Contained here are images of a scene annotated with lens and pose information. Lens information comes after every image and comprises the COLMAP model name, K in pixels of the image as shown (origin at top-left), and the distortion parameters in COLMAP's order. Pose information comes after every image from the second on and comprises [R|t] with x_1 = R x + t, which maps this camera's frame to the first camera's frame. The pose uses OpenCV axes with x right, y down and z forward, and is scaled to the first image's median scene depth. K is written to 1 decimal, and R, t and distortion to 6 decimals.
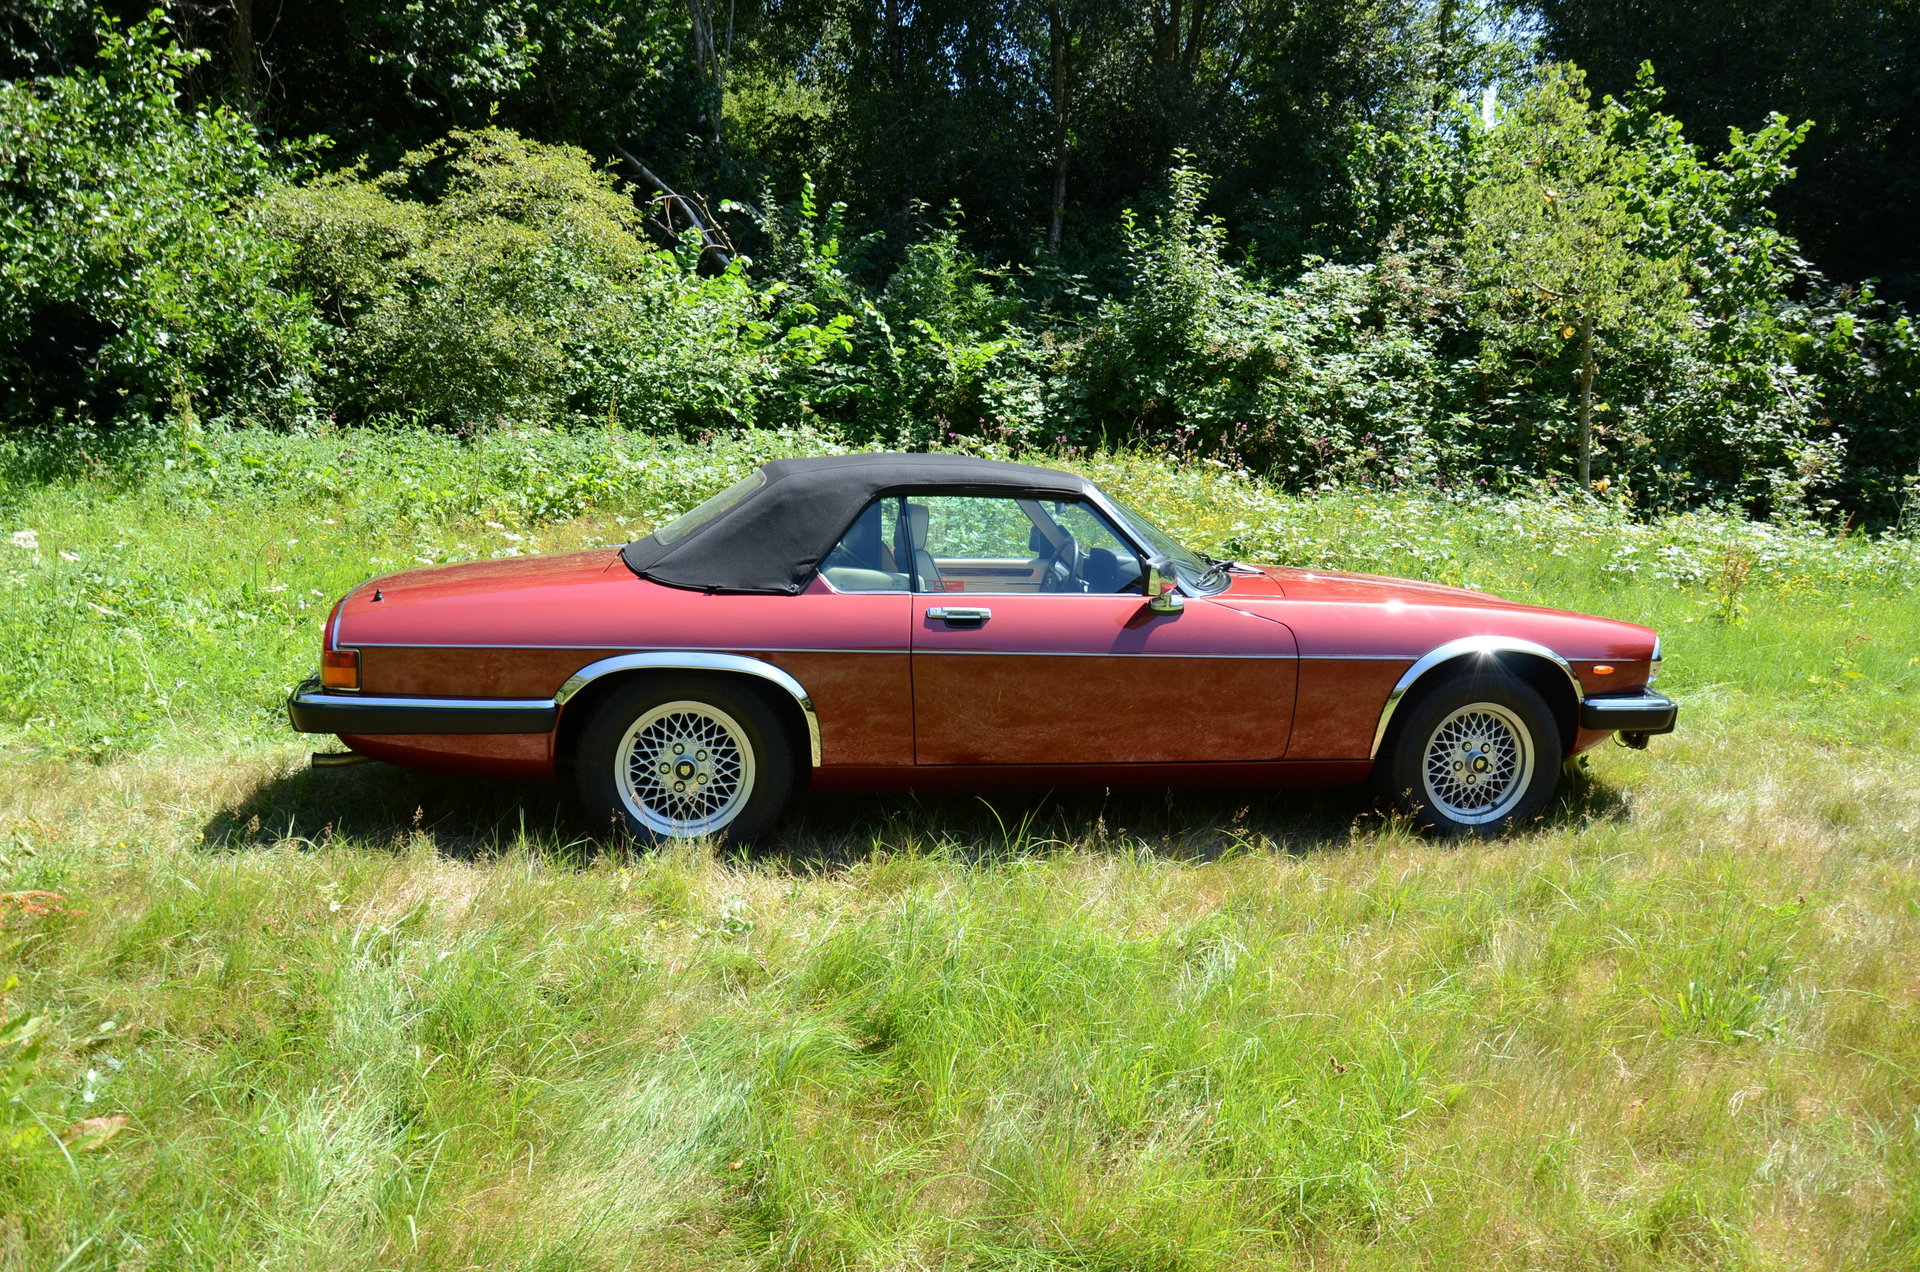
lens RADIAL K [[1466.8, 0, 960.0], [0, 1466.8, 636.0], [0, 0, 1]] dist [-0.113049, 0.003709]
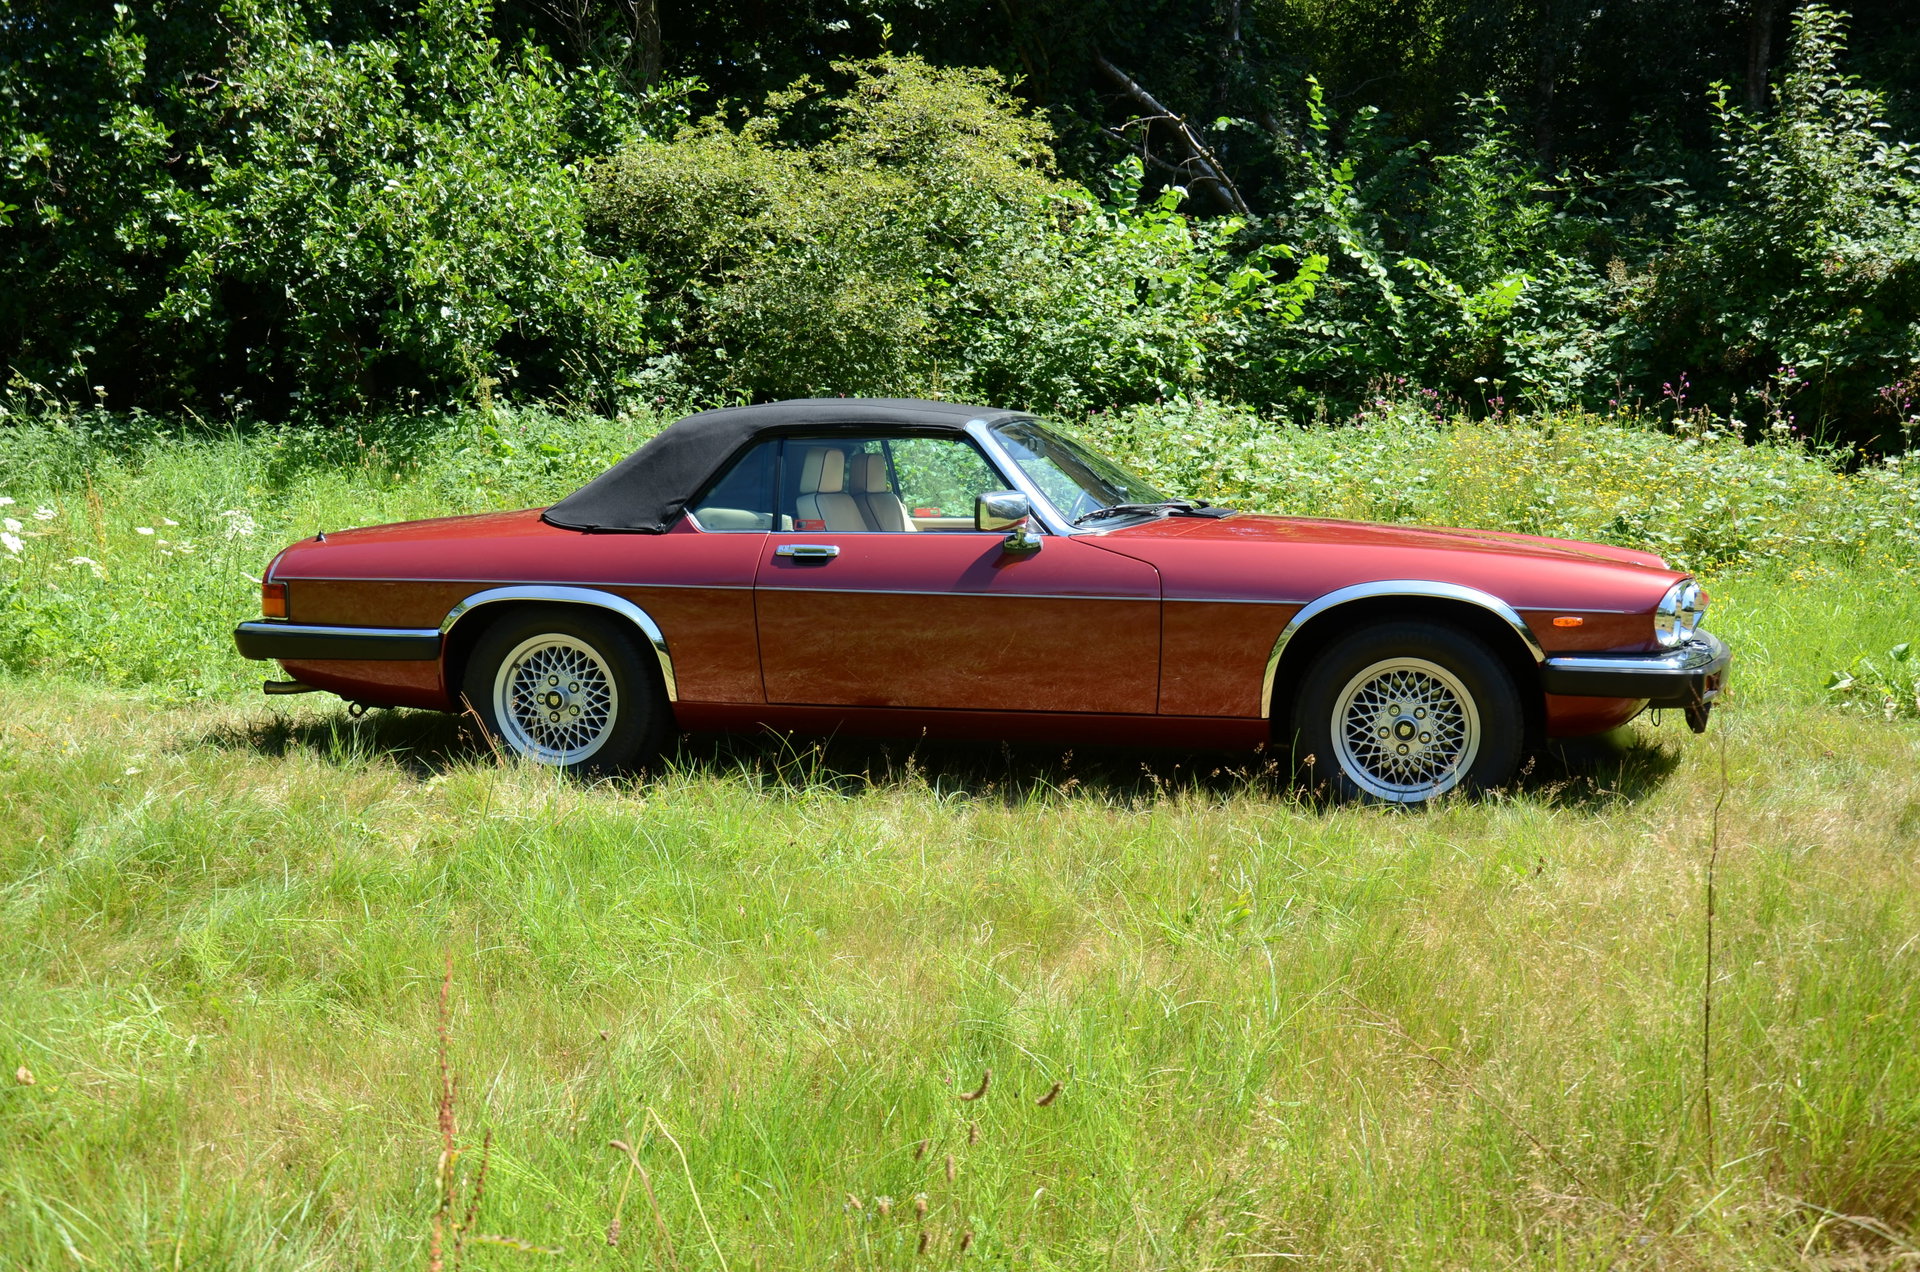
lens RADIAL K [[2002.6, 0, 960.0], [0, 2002.6, 636.0], [0, 0, 1]] dist [-0.024539, 0.242593]
pose [[0.923534, 0.009289, -0.383405, 0.566468], [-0.023351, 0.999214, -0.032040, 0.076516], [0.382806, 0.038543, 0.923025, -0.193836]]
